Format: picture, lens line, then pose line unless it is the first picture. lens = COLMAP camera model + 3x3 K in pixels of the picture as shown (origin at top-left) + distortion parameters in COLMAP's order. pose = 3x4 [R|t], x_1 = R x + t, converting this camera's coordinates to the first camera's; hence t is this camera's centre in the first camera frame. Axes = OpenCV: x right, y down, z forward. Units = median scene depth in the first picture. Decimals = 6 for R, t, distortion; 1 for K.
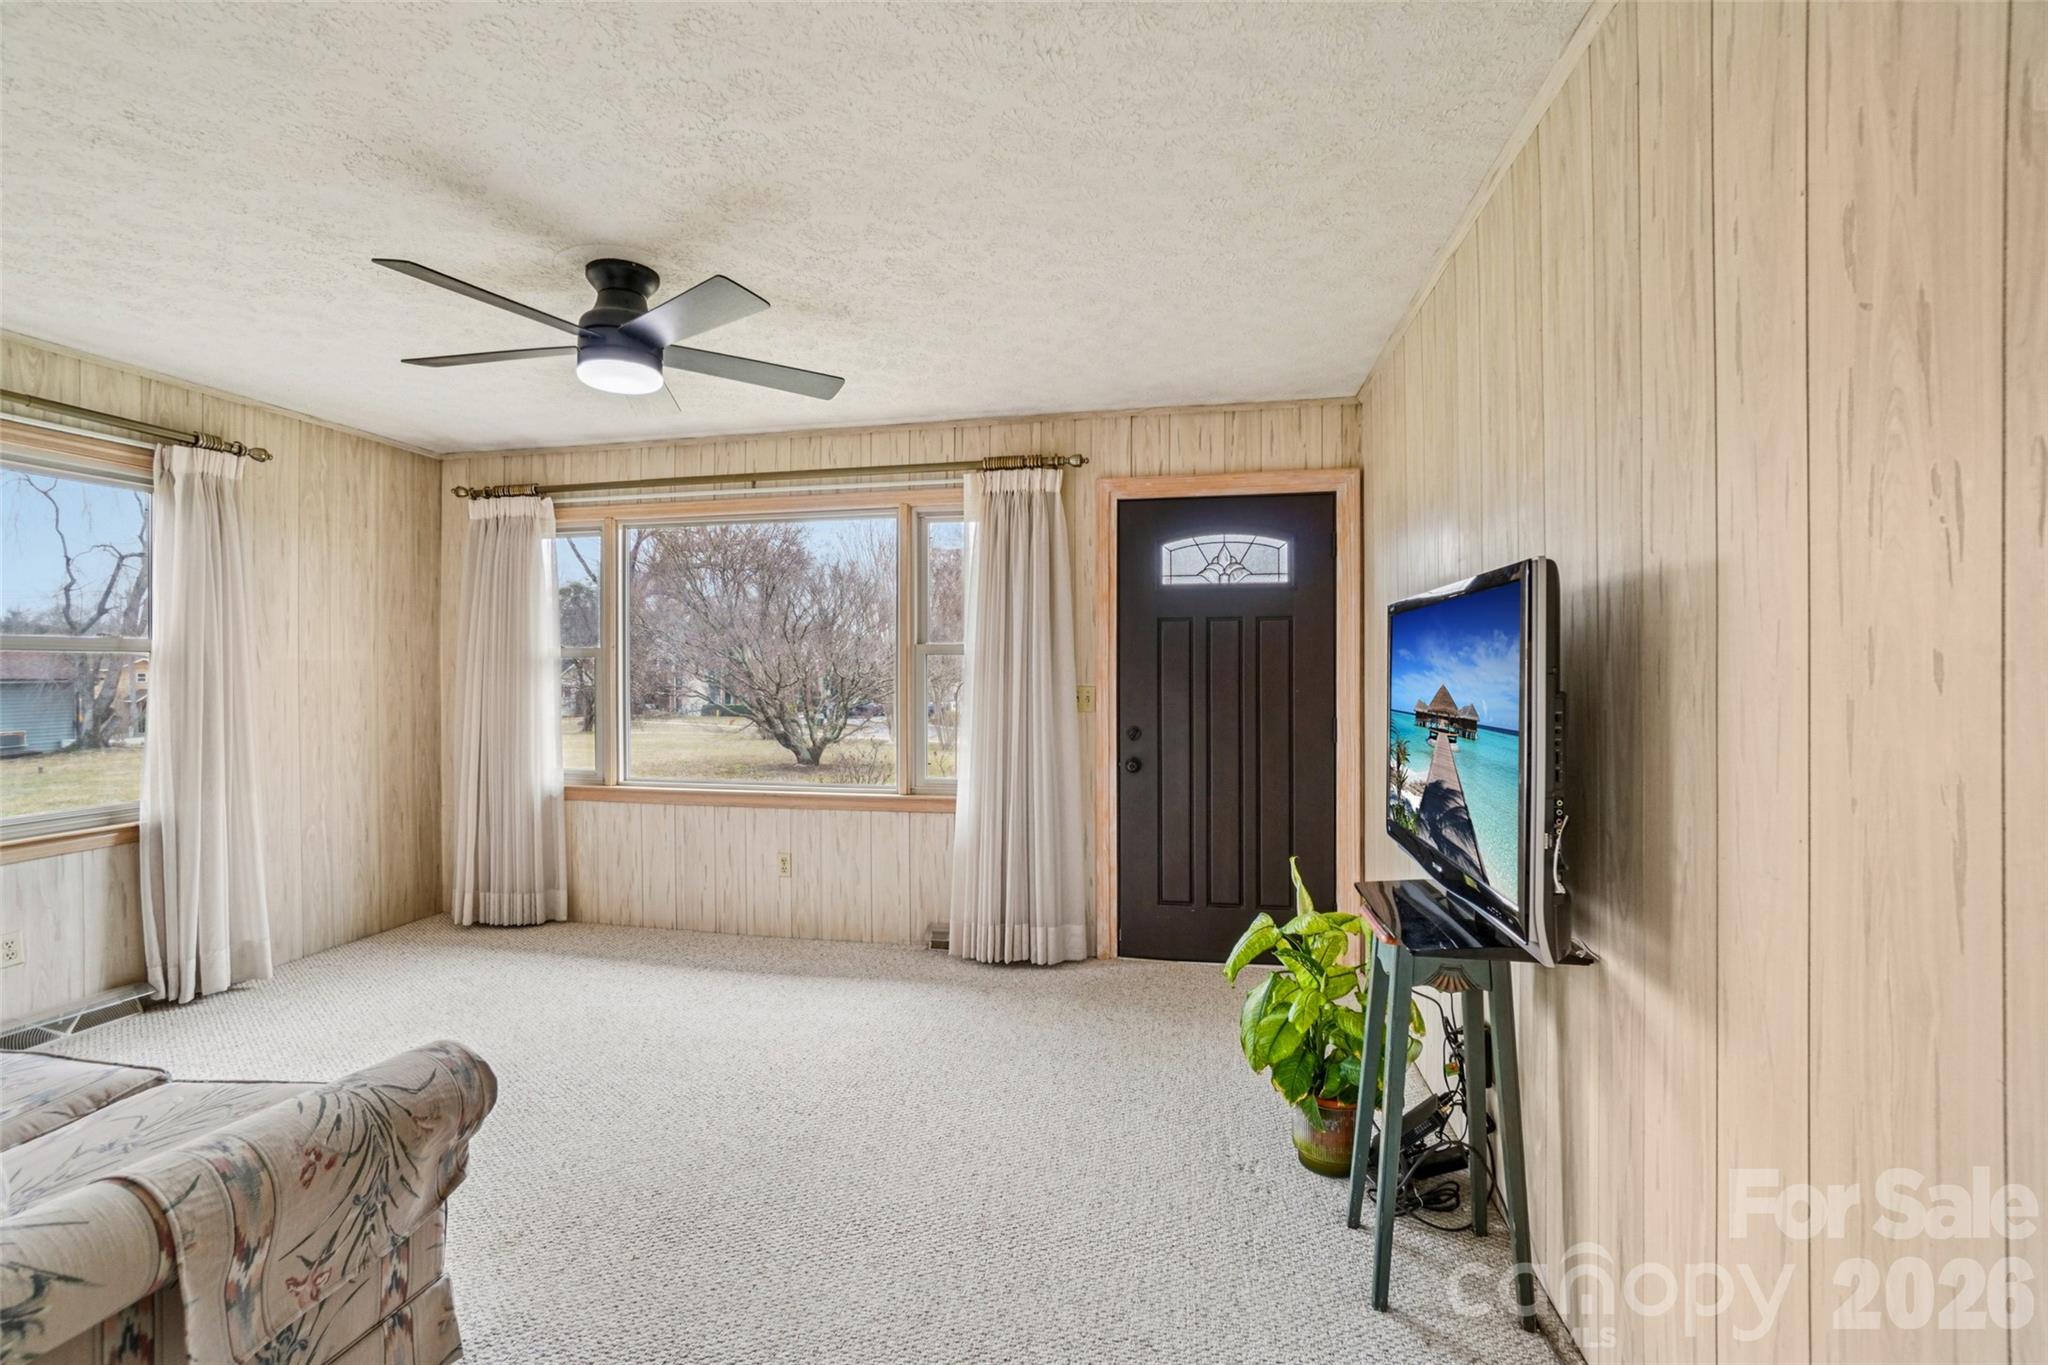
lens RADIAL K [[903.9, 0, 1016.5], [0, 903.9, 674.9], [0, 0, 1]] dist [-0.045047, 0.013557]
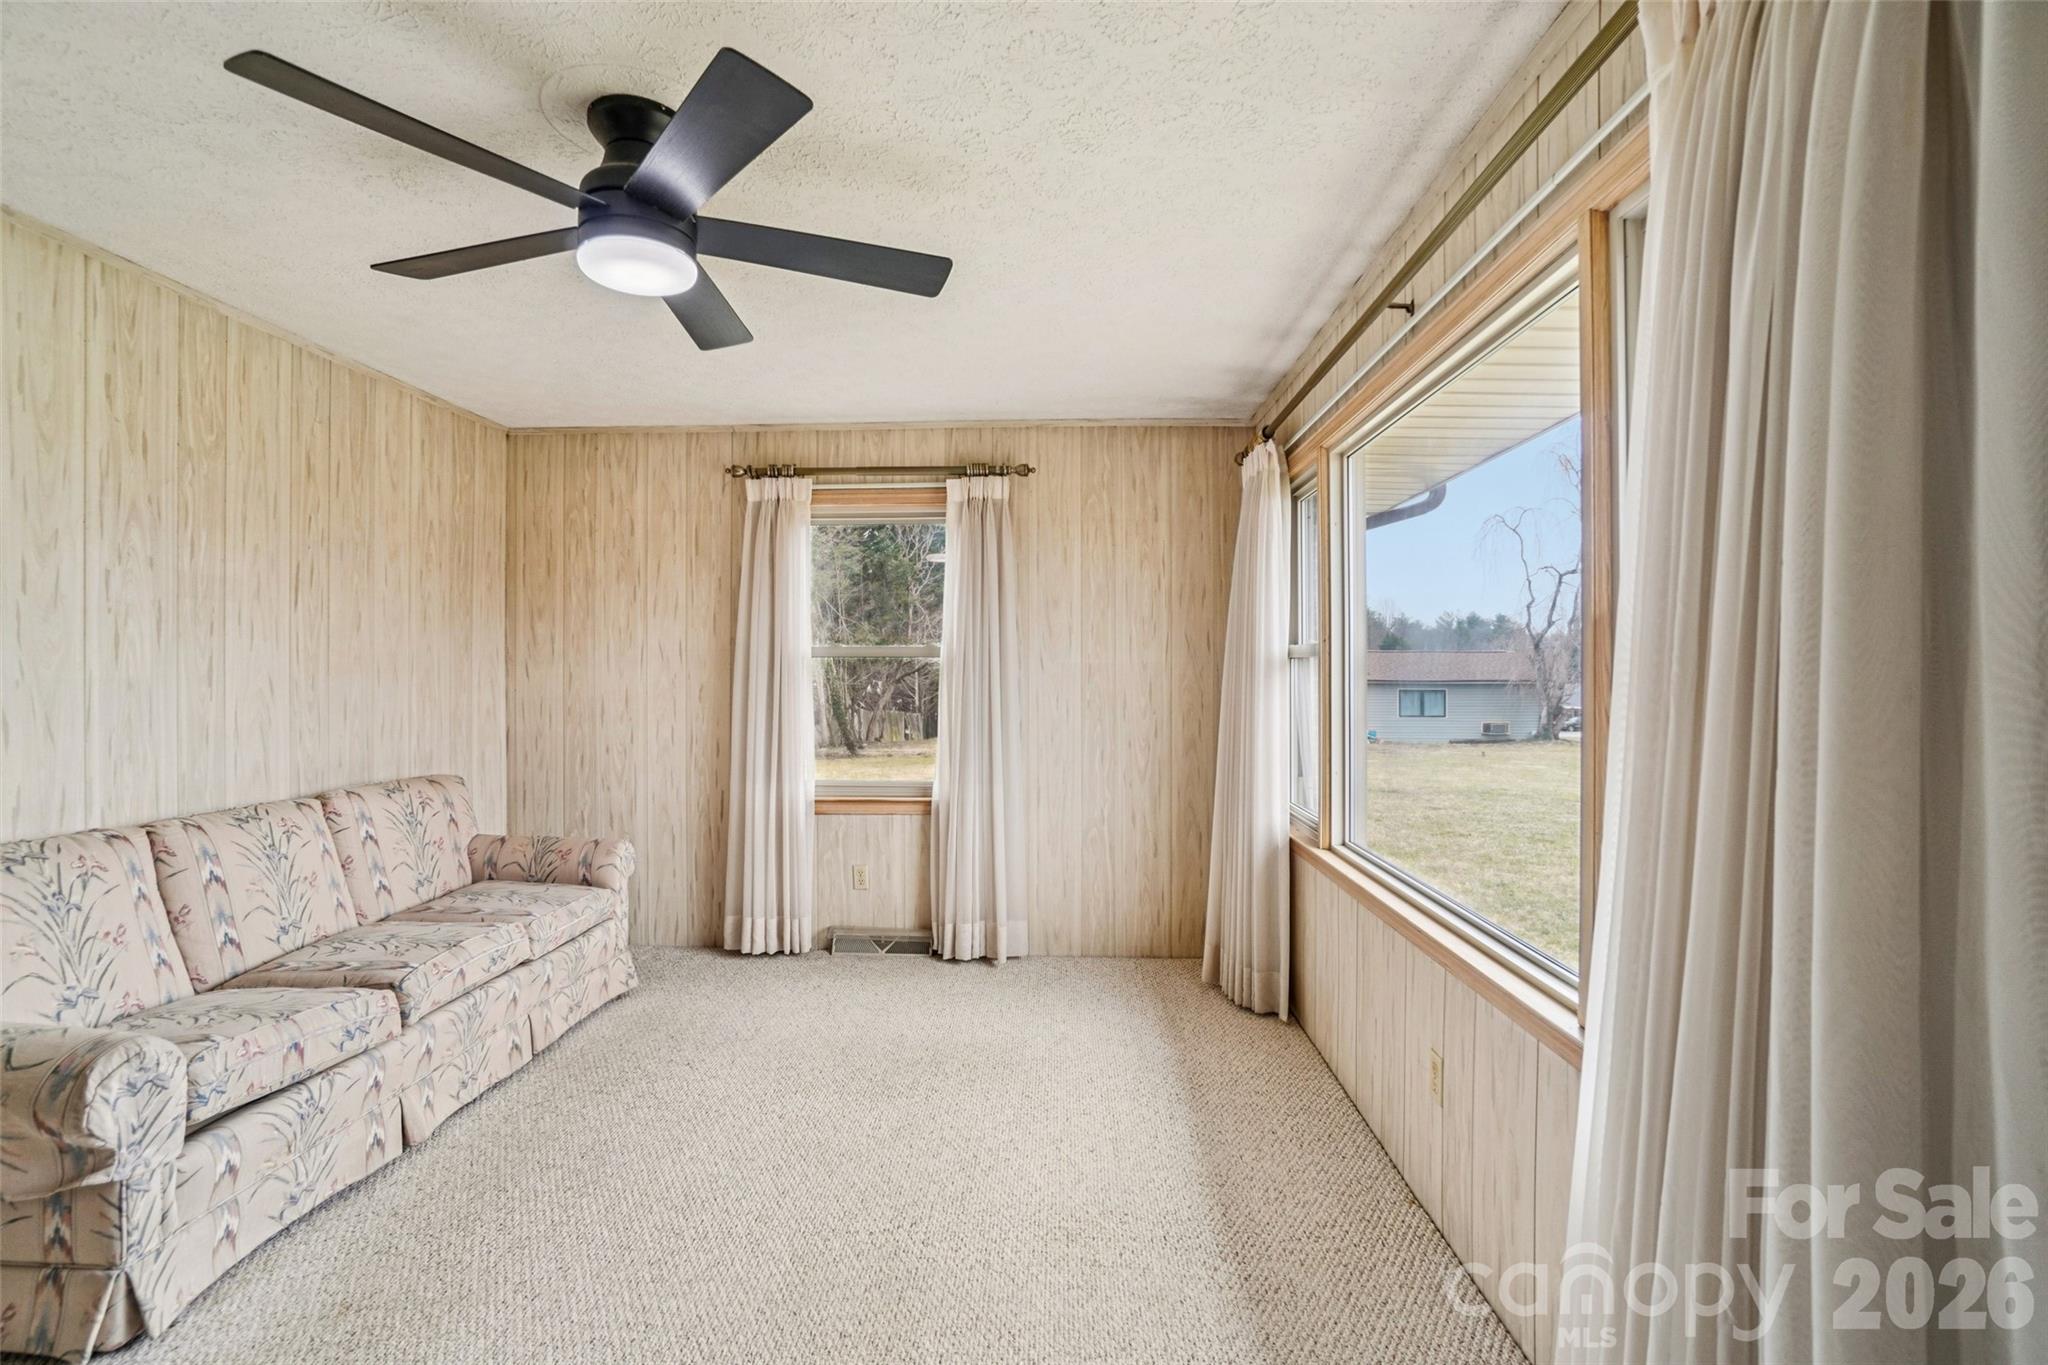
lens RADIAL K [[903.9, 0, 1027.9], [0, 903.9, 679.6], [0, 0, 1]] dist [-0.045047, 0.013557]
pose [[0.148870, 0.008992, -0.988816, 0.200625], [-0.008251, 0.999935, 0.007851, -0.005837], [0.988822, 0.006990, 0.148934, 0.770931]]
